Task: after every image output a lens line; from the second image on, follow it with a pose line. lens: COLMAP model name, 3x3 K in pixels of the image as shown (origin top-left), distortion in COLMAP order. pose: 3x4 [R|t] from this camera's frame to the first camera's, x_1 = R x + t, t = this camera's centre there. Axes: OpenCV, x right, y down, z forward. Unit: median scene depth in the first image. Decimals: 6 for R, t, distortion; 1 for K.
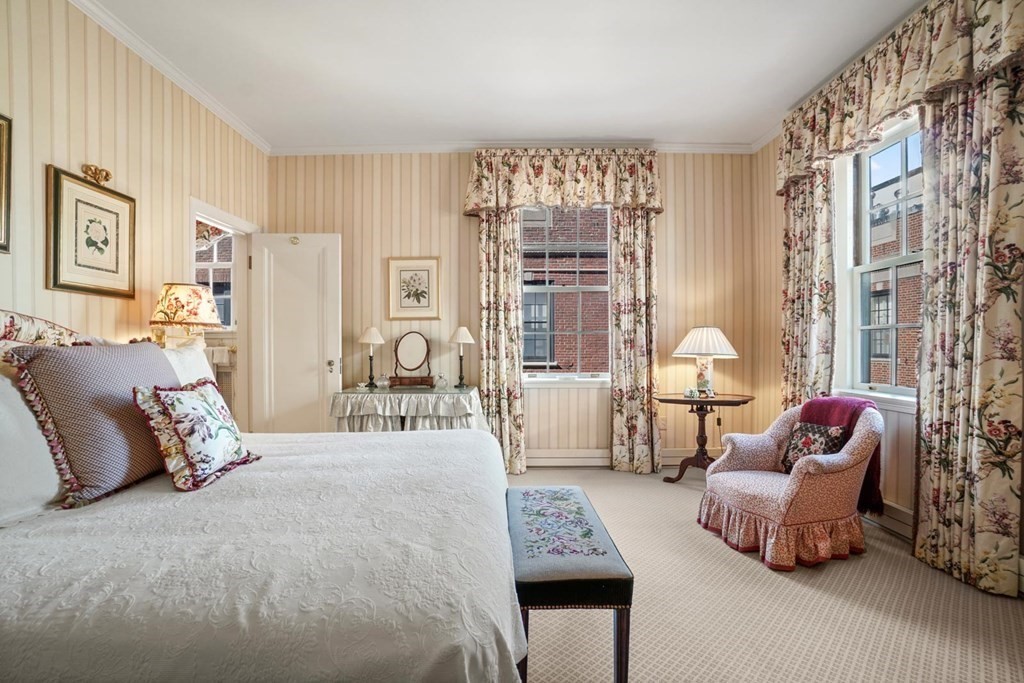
lens RADIAL K [[477.2, 0, 510.4], [0, 477.2, 349.7], [0, 0, 1]] dist [-0.065595, 0.024387]
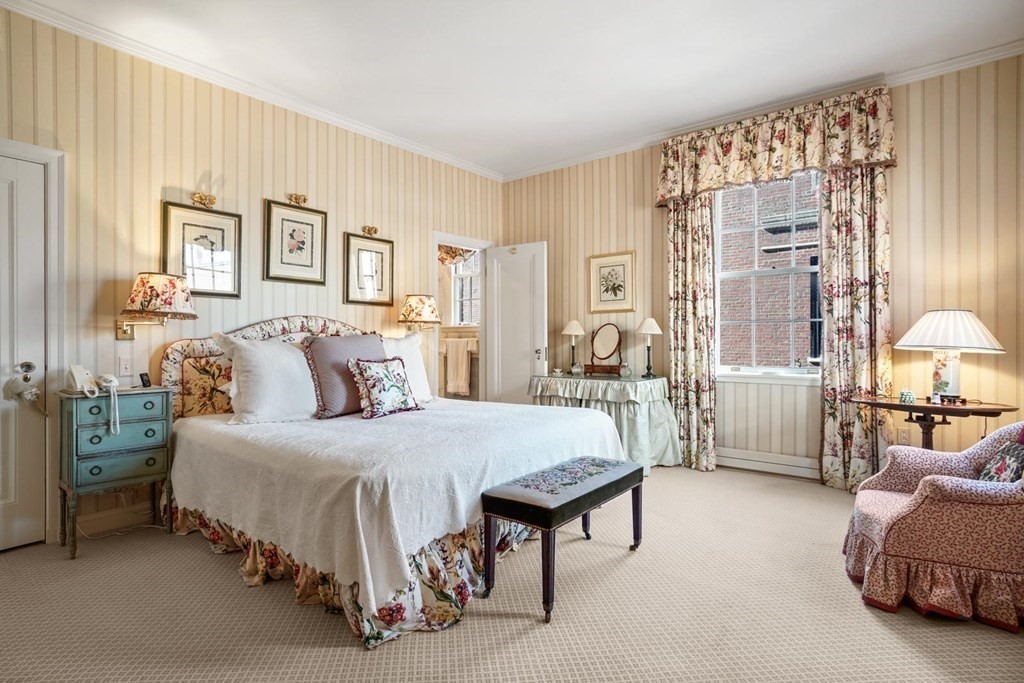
lens RADIAL K [[520.4, 0, 479.1], [0, 520.4, 336.7], [0, 0, 1]] dist [-0.028775, 0.000757]
pose [[0.758191, -0.002275, -0.652028, 0.349101], [-0.004698, 0.999949, -0.008952, 0.003960], [0.652015, 0.009851, 0.758142, -0.082932]]
